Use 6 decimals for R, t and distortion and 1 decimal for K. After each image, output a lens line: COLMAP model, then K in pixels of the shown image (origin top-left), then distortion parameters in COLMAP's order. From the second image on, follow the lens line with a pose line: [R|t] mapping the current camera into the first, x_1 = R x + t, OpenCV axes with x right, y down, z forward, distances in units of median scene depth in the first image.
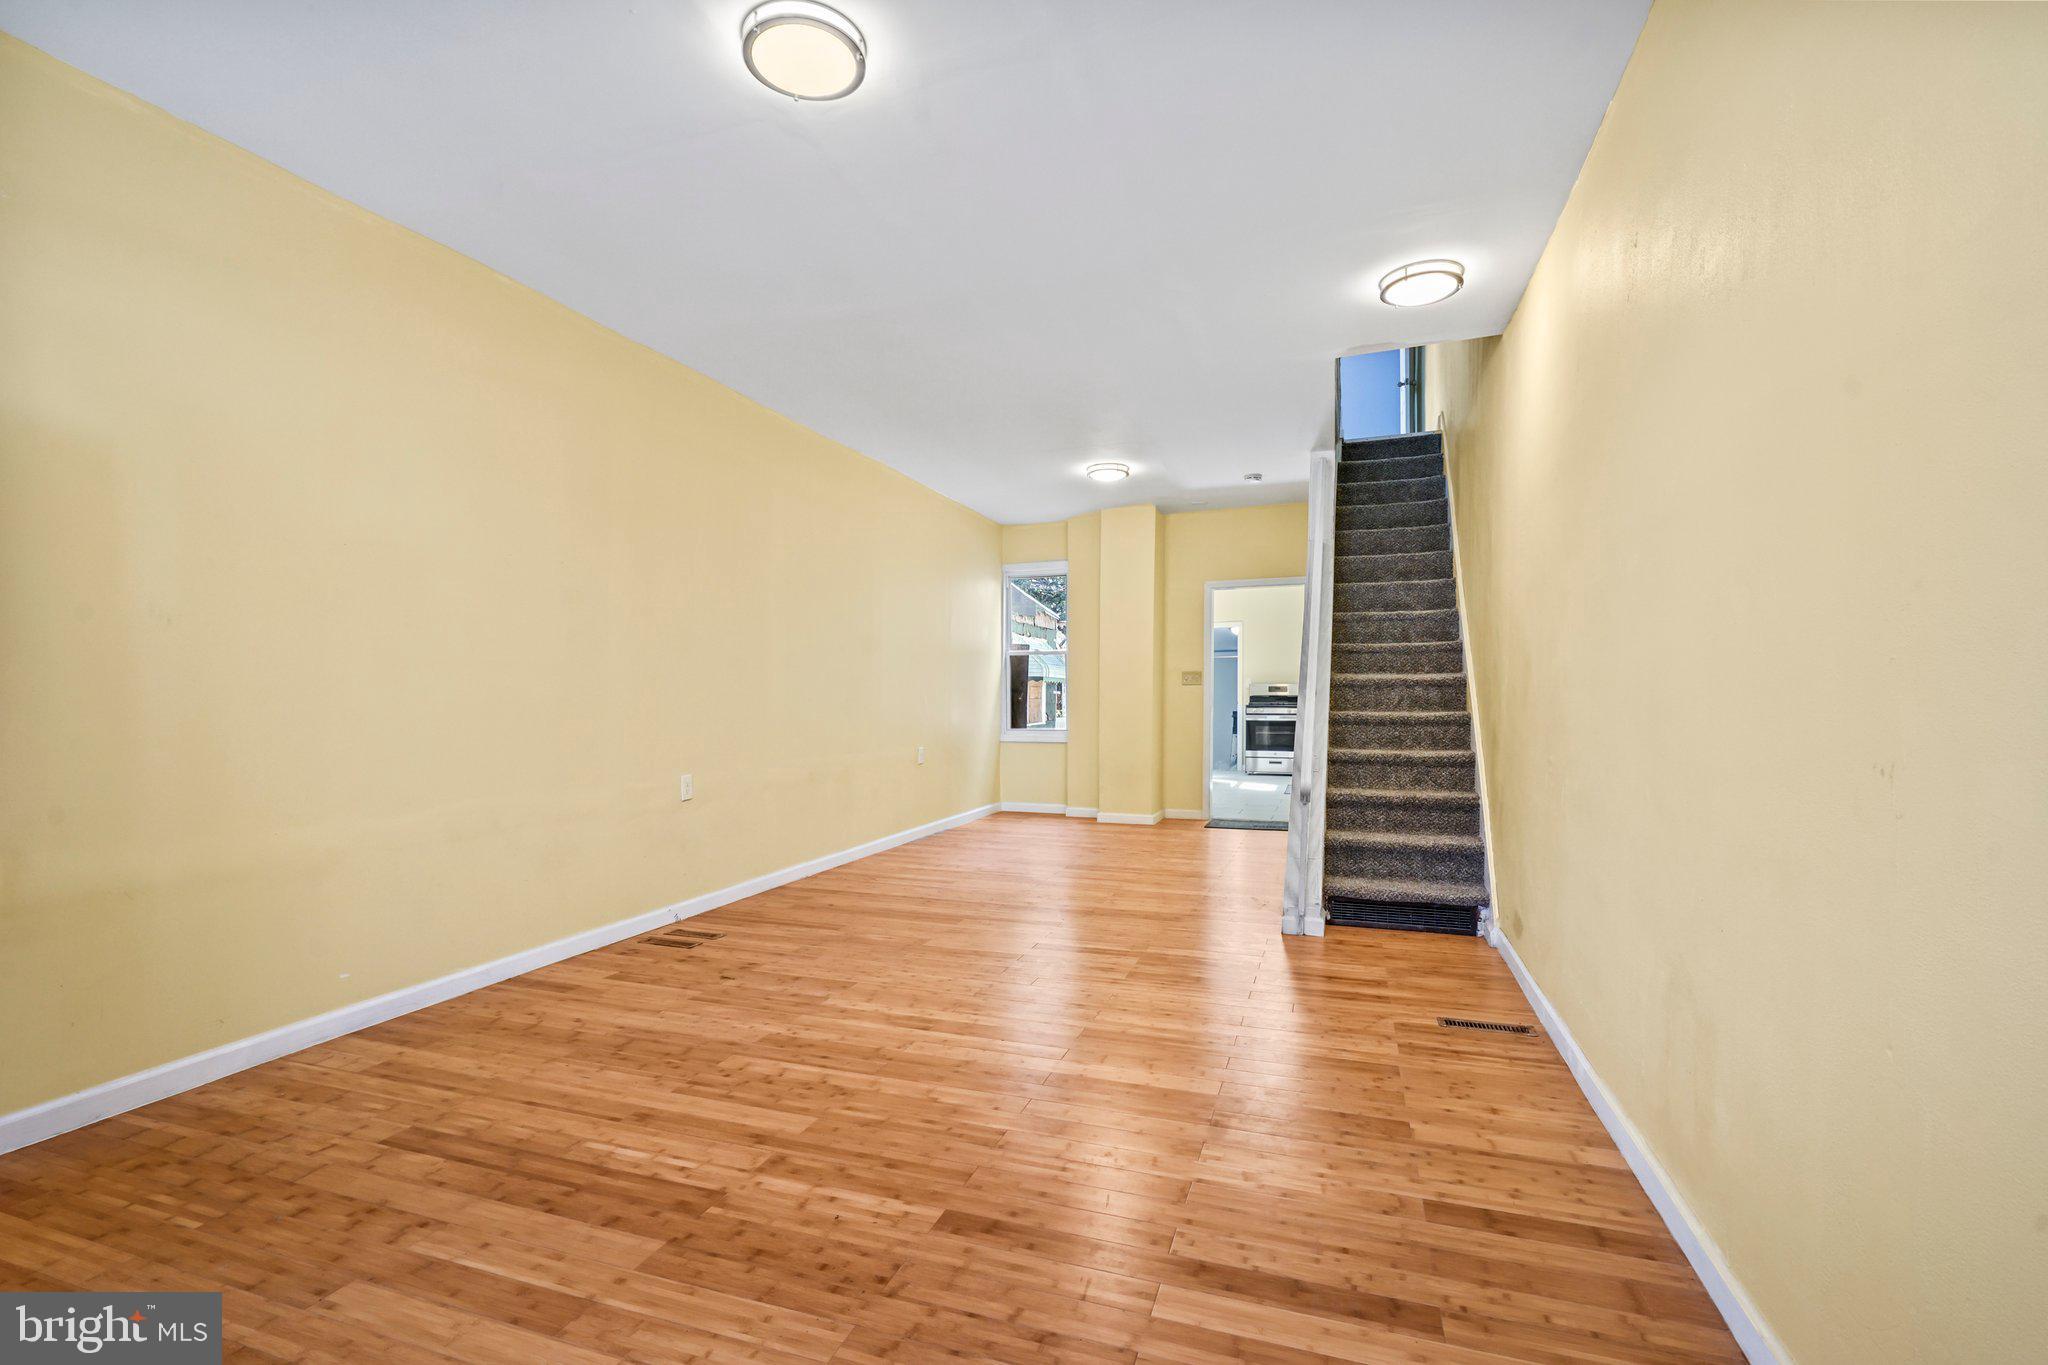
lens RADIAL K [[928.9, 0, 1021.6], [0, 928.9, 683.8], [0, 0, 1]] dist [-0.001857, -0.000063]
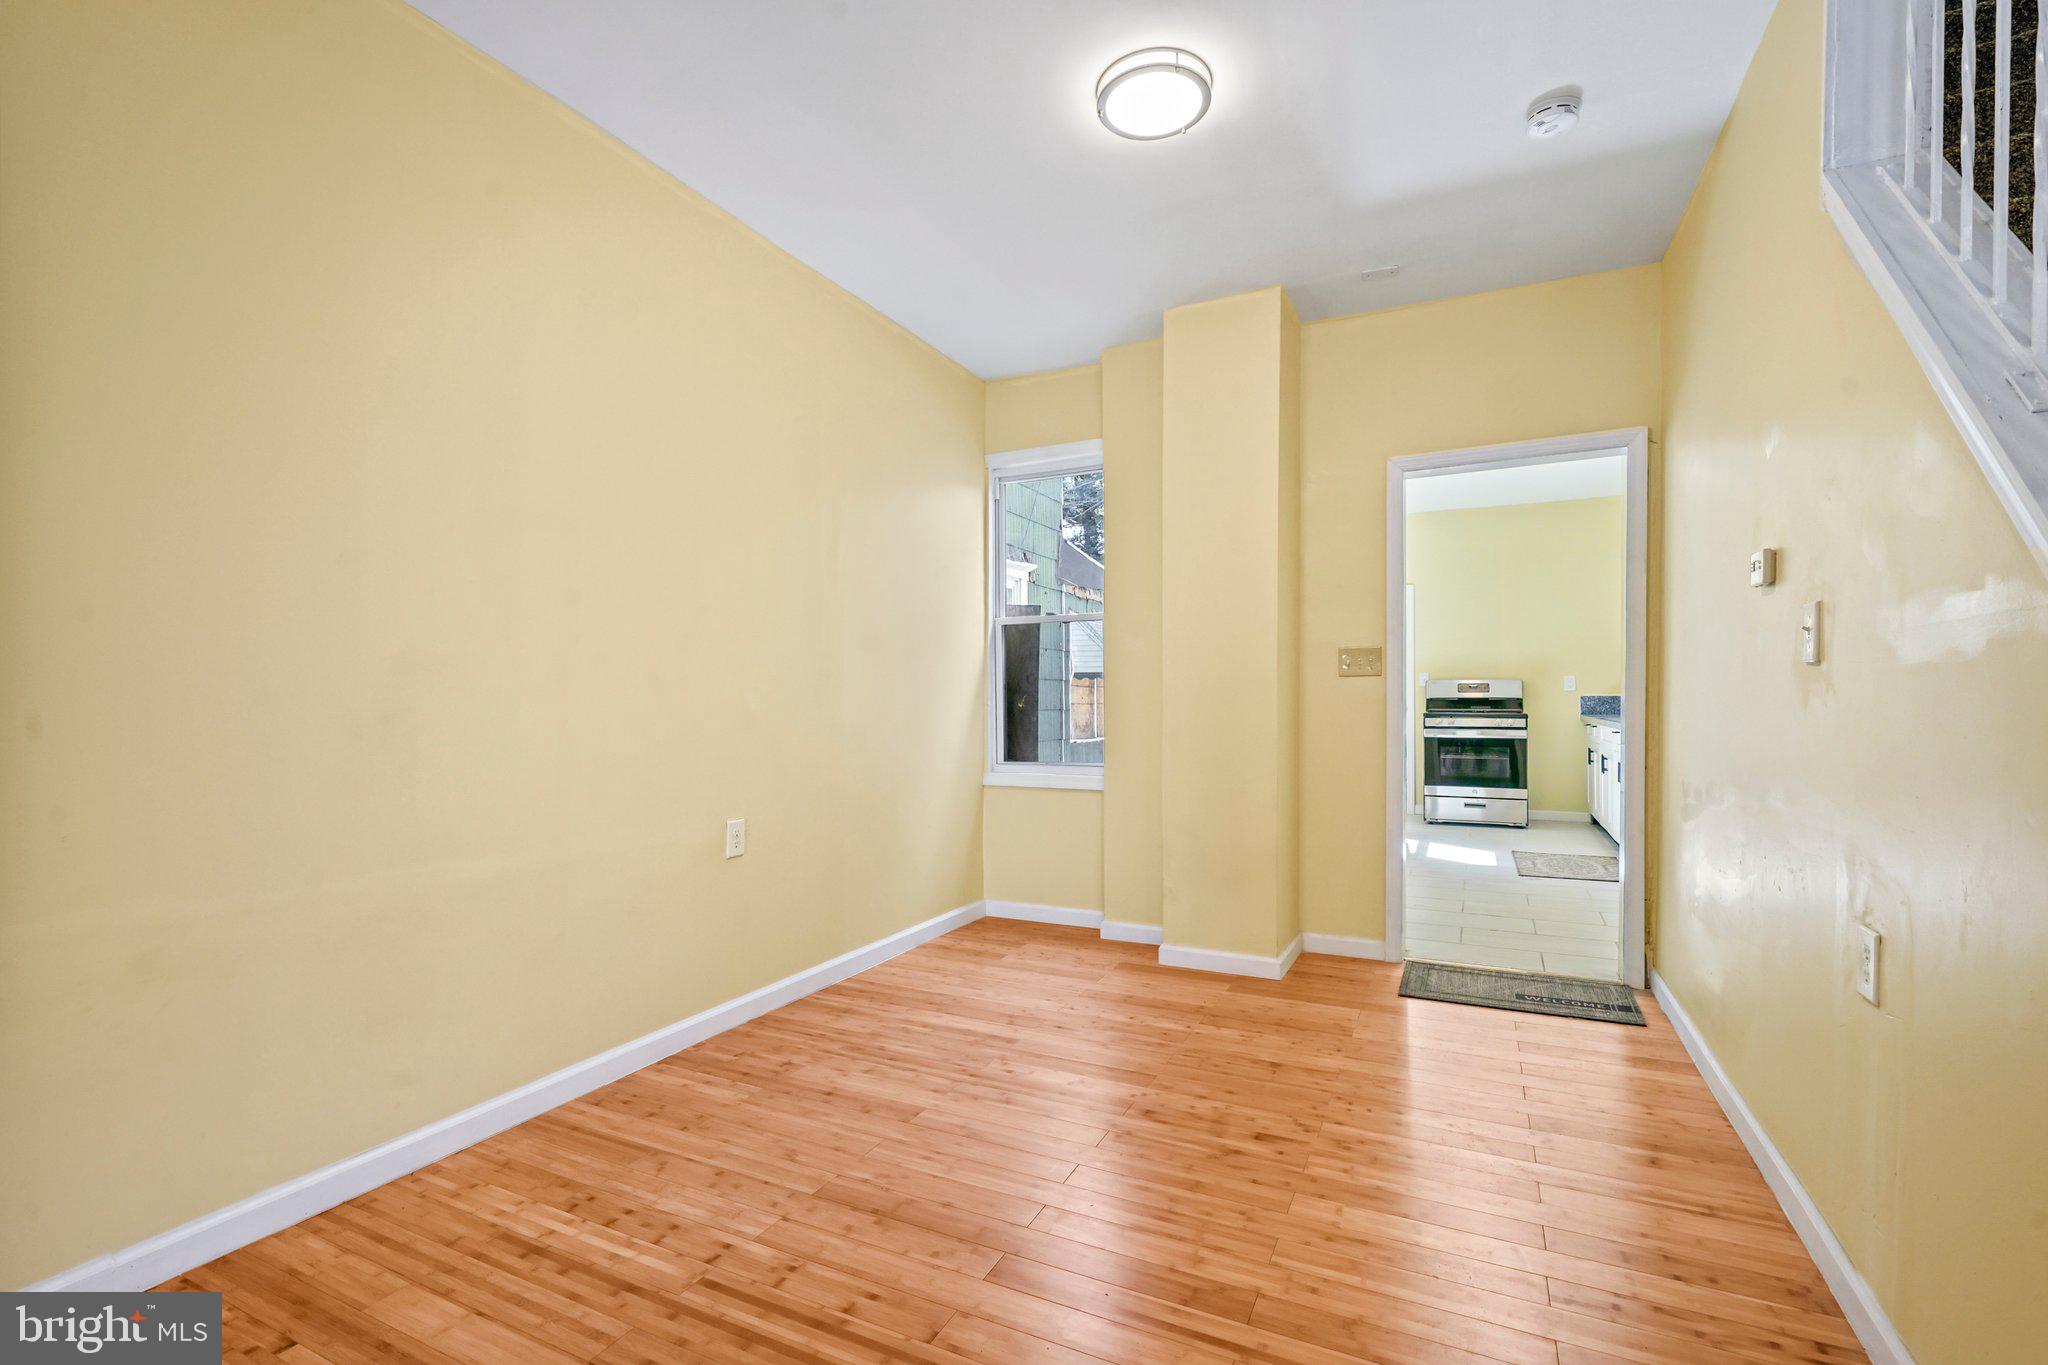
lens RADIAL K [[928.9, 0, 1026.5], [0, 928.9, 697.7], [0, 0, 1]] dist [-0.001857, -0.000063]
pose [[0.994048, -0.005881, -0.108782, 0.059864], [0.006799, 0.999944, 0.008070, 0.007413], [0.108729, -0.008762, 0.994033, 0.468227]]
